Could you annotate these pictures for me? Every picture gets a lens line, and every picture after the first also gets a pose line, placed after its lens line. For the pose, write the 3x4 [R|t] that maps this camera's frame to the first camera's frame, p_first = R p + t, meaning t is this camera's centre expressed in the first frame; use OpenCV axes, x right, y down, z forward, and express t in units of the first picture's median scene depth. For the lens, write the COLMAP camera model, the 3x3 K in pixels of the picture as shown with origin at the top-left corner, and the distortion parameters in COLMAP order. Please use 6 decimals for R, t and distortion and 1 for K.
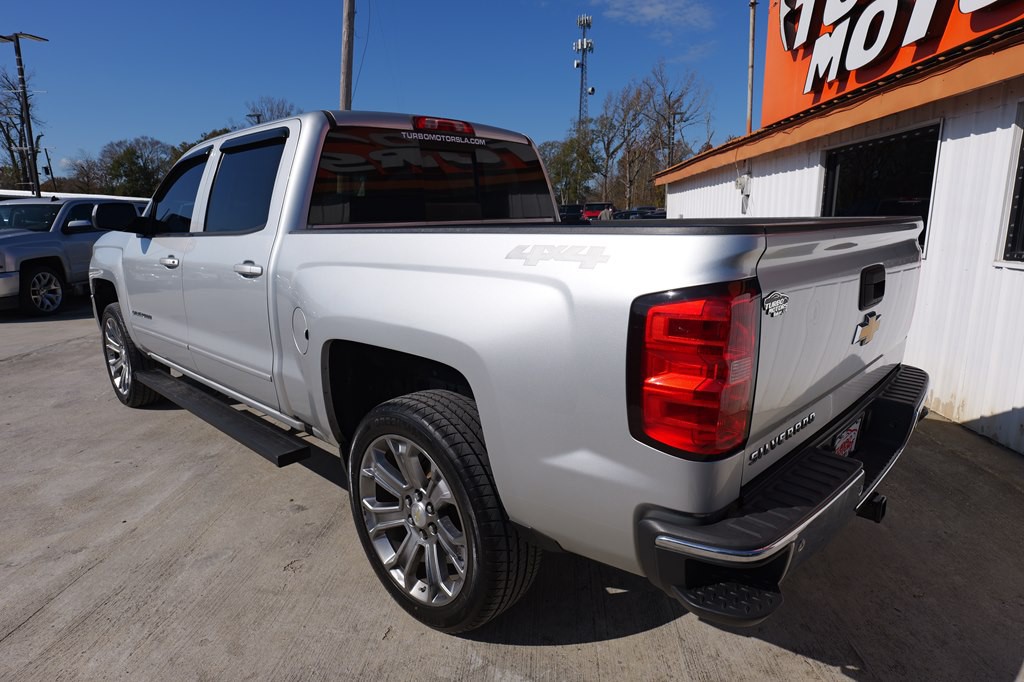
lens RADIAL K [[595.1, 0, 512.0], [0, 595.1, 341.0], [0, 0, 1]] dist [-0.008471, -0.000076]
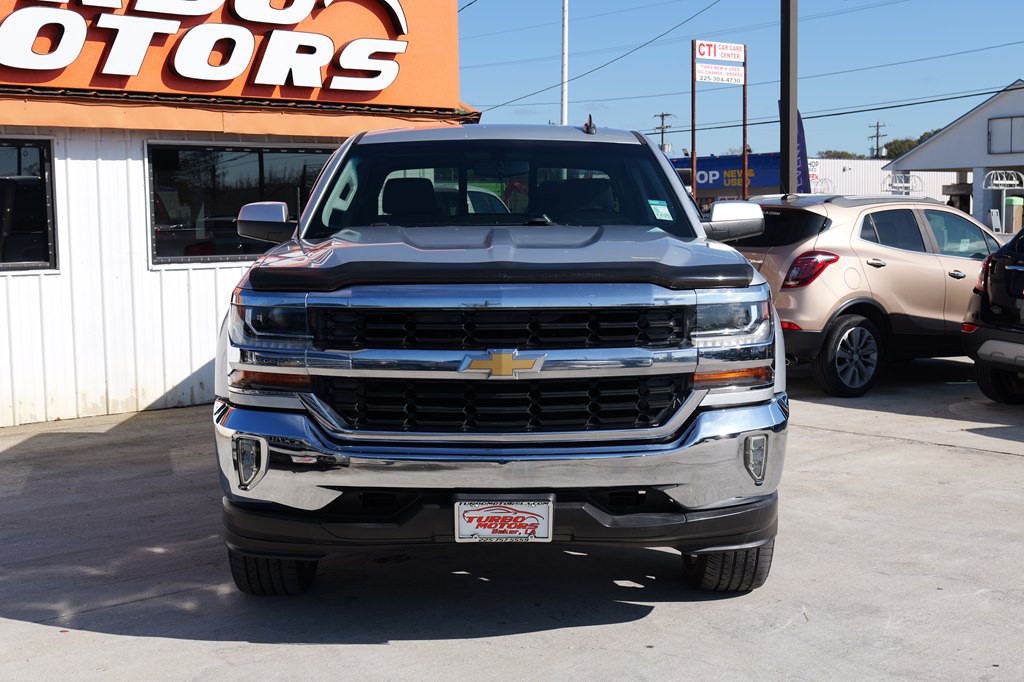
lens RADIAL K [[1343.7, 0, 512.0], [0, 1343.7, 341.0], [0, 0, 1]] dist [-0.017971, -0.031542]
pose [[-0.690801, -0.049284, 0.721363, -2.059660], [0.162114, 0.961717, 0.220951, -0.575480], [-0.704637, 0.269576, -0.656366, 2.817029]]
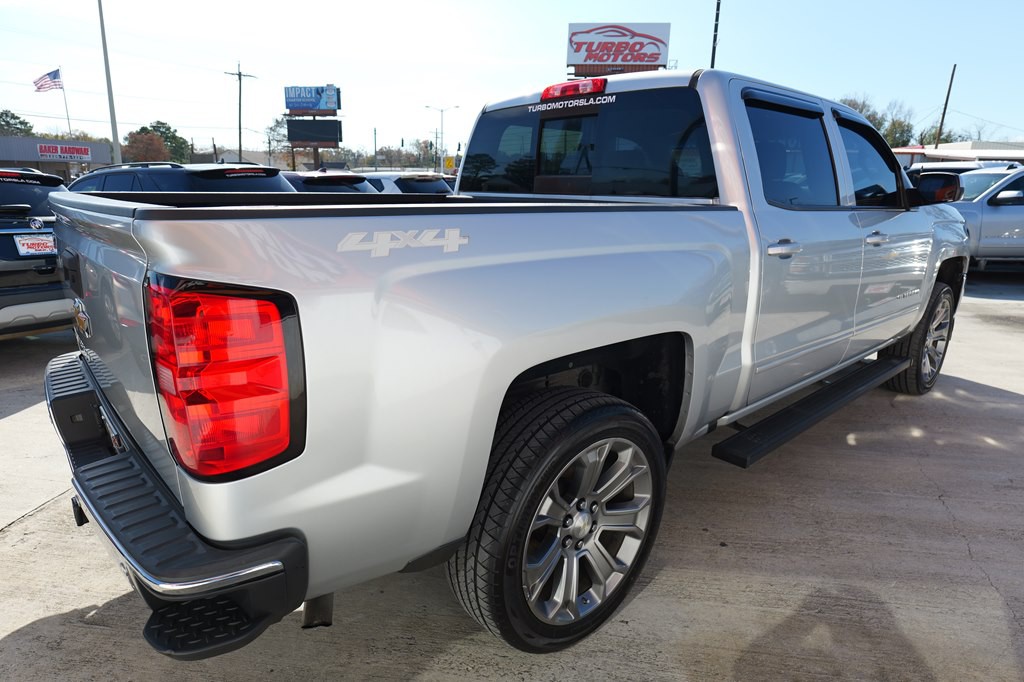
lens RADIAL K [[595.1, 0, 512.0], [0, 595.1, 341.0], [0, 0, 1]] dist [-0.008471, -0.000076]
pose [[-0.073820, 0.267409, -0.960751, 0.888100], [-0.217833, 0.935793, 0.277200, -0.238123], [0.973190, 0.229746, -0.010830, 1.026944]]
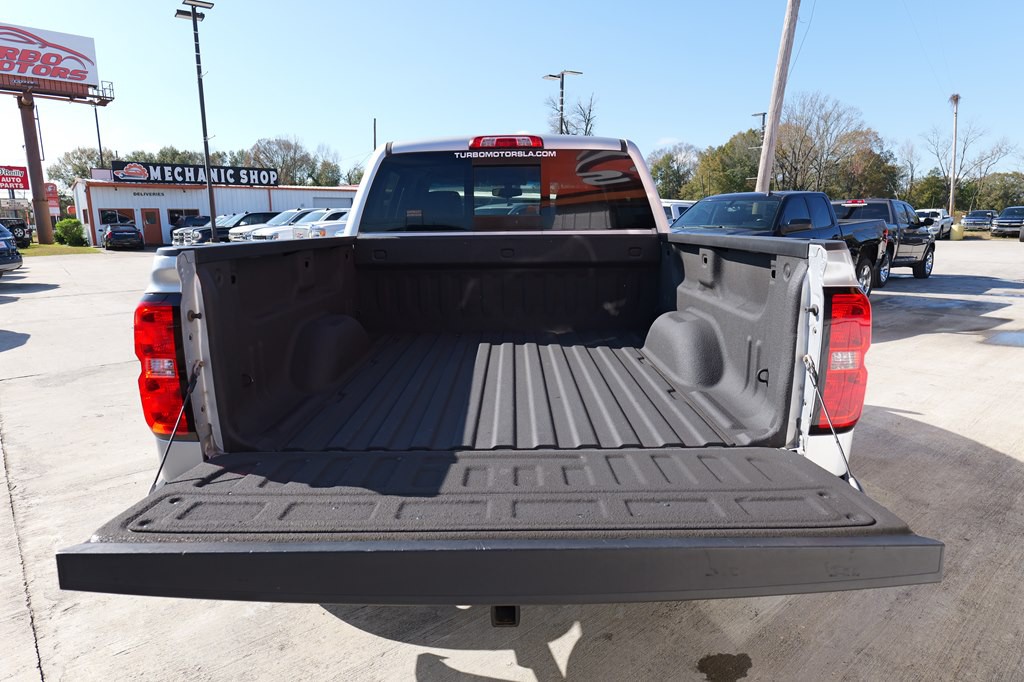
lens RADIAL K [[608.1, 0, 516.3], [0, 608.1, 343.2], [0, 0, 1]] dist [-0.004460, 0.001859]
pose [[0.699405, 0.148658, -0.699095, 0.726909], [-0.148446, 0.987014, 0.061370, -0.077902], [0.699140, 0.060855, 0.712390, 0.263568]]
